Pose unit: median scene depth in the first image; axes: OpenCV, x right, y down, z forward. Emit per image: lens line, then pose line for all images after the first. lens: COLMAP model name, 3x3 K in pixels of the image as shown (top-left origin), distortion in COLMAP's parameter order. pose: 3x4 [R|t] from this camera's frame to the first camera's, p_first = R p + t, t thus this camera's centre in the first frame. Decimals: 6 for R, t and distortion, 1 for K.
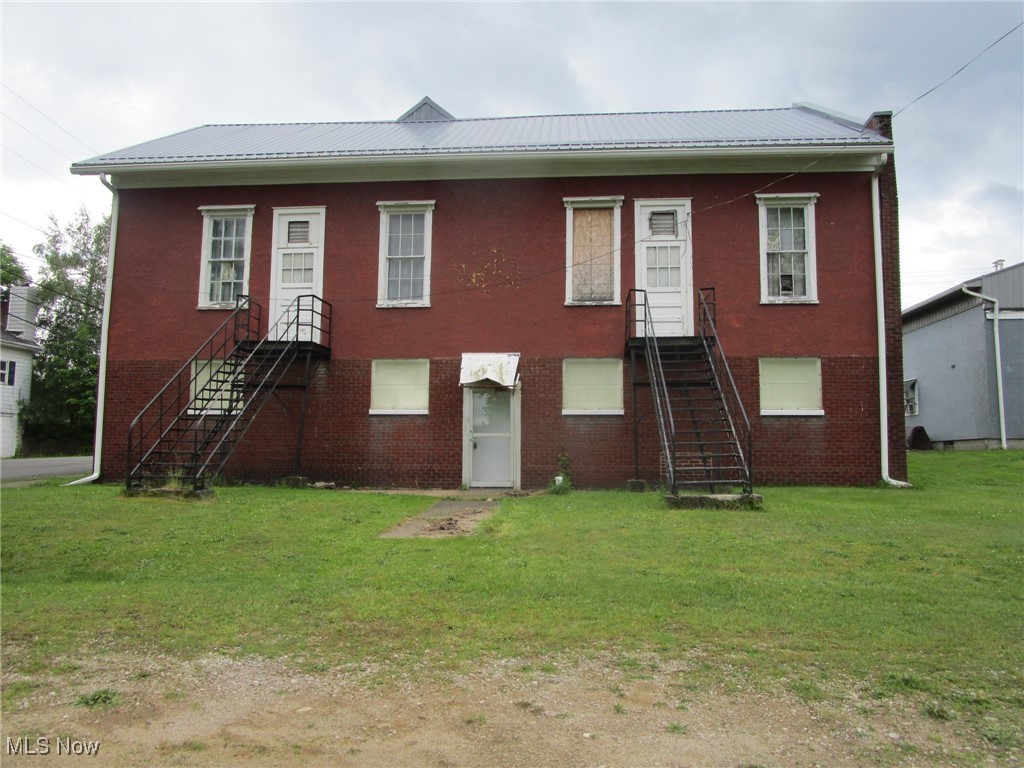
lens RADIAL K [[666.9, 0, 512.0], [0, 666.9, 384.0], [0, 0, 1]] dist [-0.021129, 0.001505]
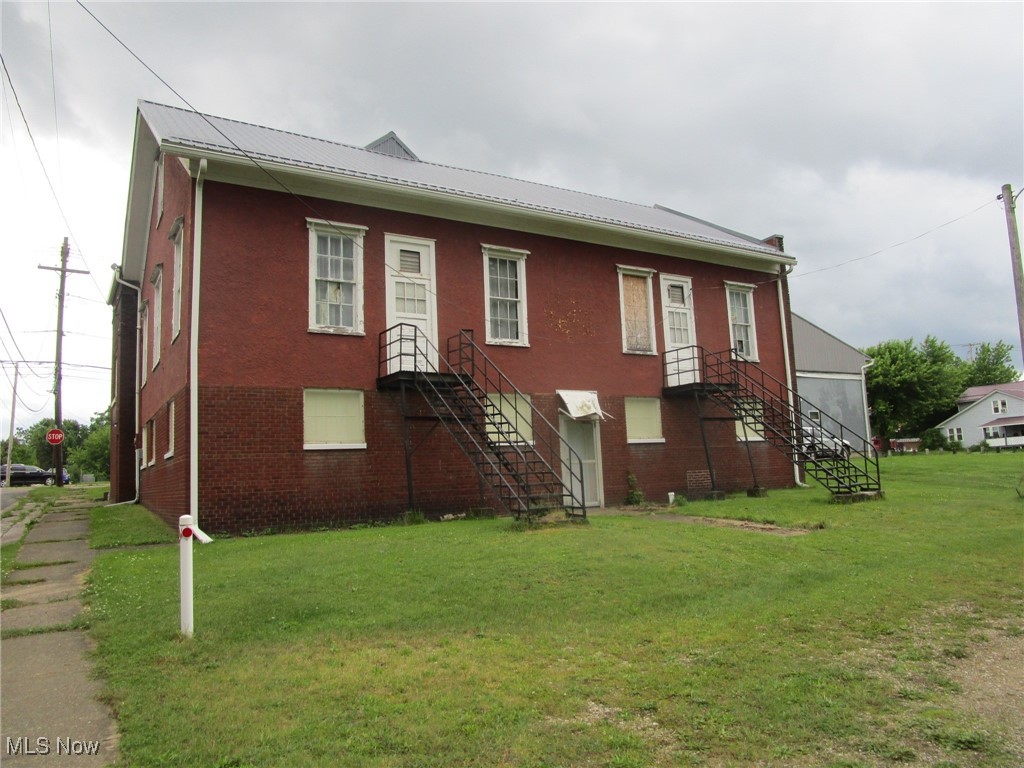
lens RADIAL K [[717.0, 0, 512.0], [0, 717.0, 384.0], [0, 0, 1]] dist [-0.010970, 0.000424]
pose [[0.813812, 0.033523, 0.580161, -0.823396], [-0.007163, 0.998838, -0.047666, 0.001855], [-0.581084, 0.034636, 0.813106, 0.057441]]
